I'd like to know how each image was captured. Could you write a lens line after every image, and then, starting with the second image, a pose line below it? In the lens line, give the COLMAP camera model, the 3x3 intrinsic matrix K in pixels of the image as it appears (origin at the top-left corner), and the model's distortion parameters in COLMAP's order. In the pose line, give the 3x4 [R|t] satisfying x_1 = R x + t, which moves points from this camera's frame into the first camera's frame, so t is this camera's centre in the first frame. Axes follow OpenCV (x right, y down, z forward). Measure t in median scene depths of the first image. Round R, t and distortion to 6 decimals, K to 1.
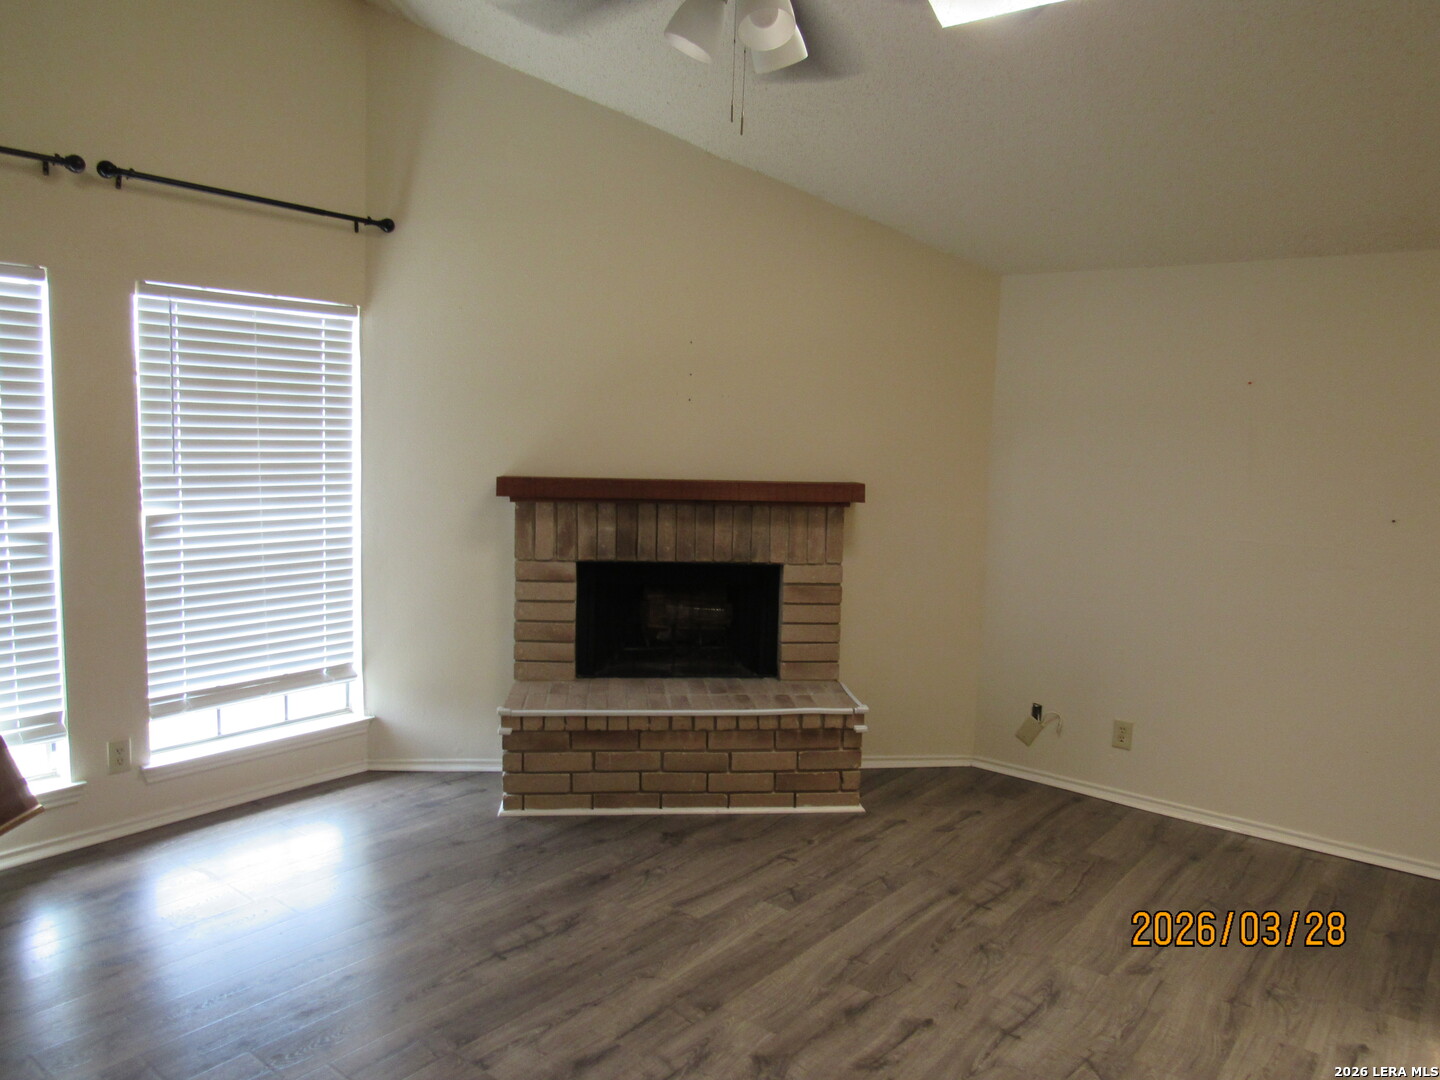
lens RADIAL K [[1043.4, 0, 728.3], [0, 1043.4, 536.7], [0, 0, 1]] dist [-0.013426, 0.004472]
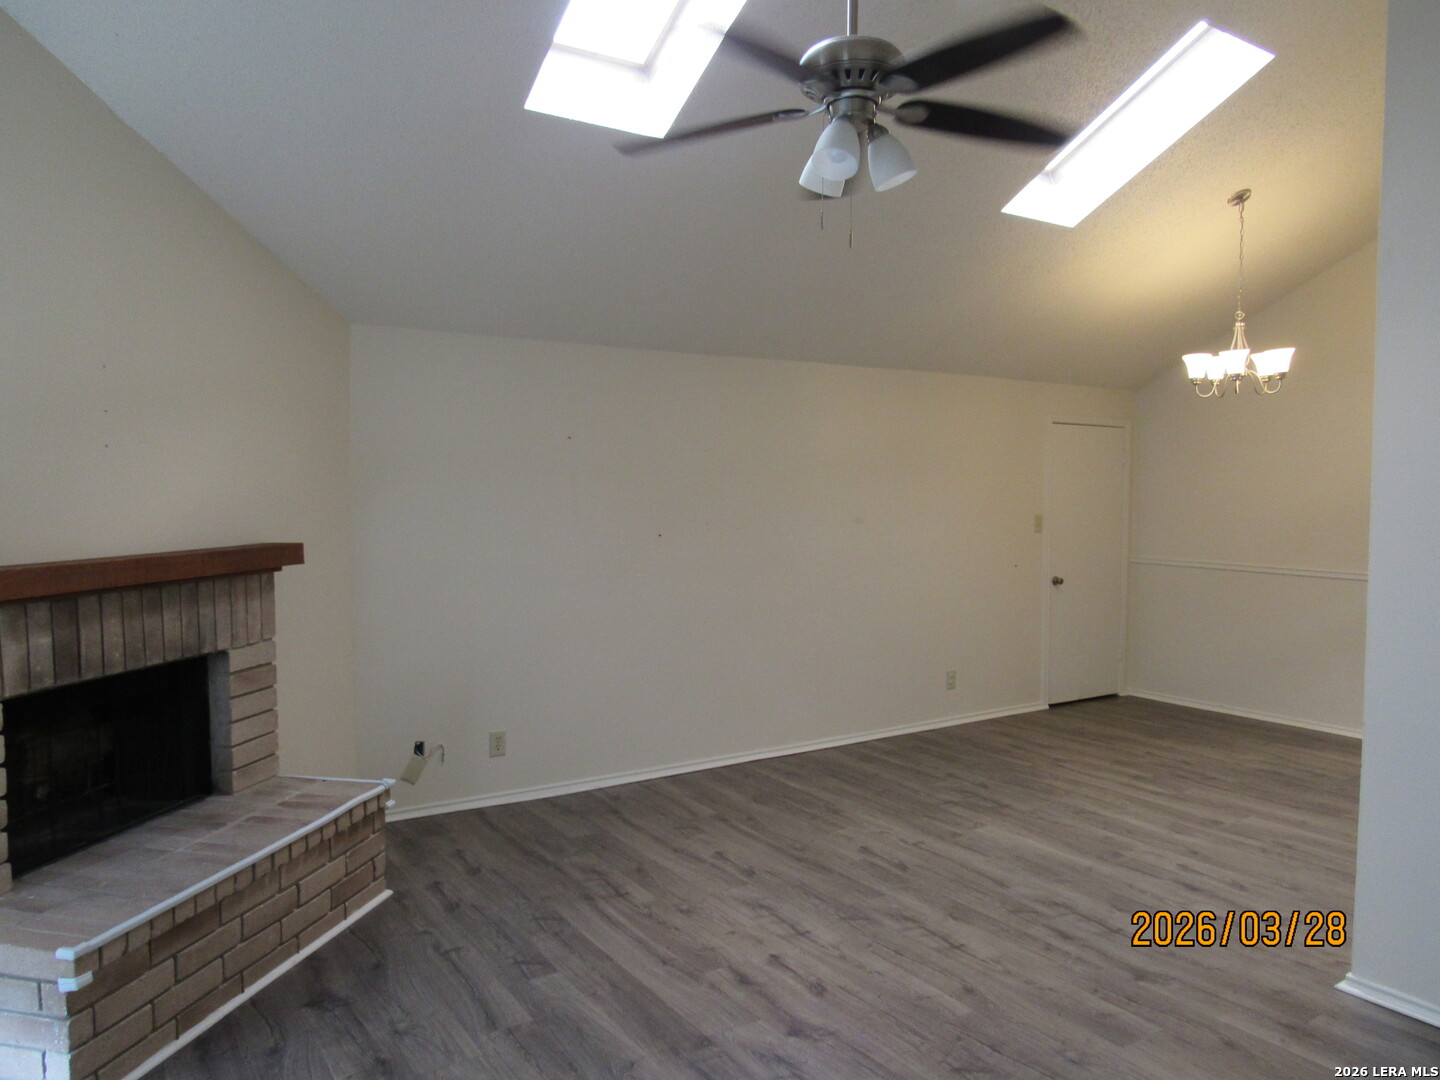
lens RADIAL K [[1043.4, 0, 728.7], [0, 1043.4, 543.2], [0, 0, 1]] dist [-0.013426, 0.004472]
pose [[0.305995, -0.078579, 0.948785, -0.600243], [0.101821, 0.993573, 0.049450, -0.057486], [-0.946573, 0.081475, 0.312029, 0.383821]]
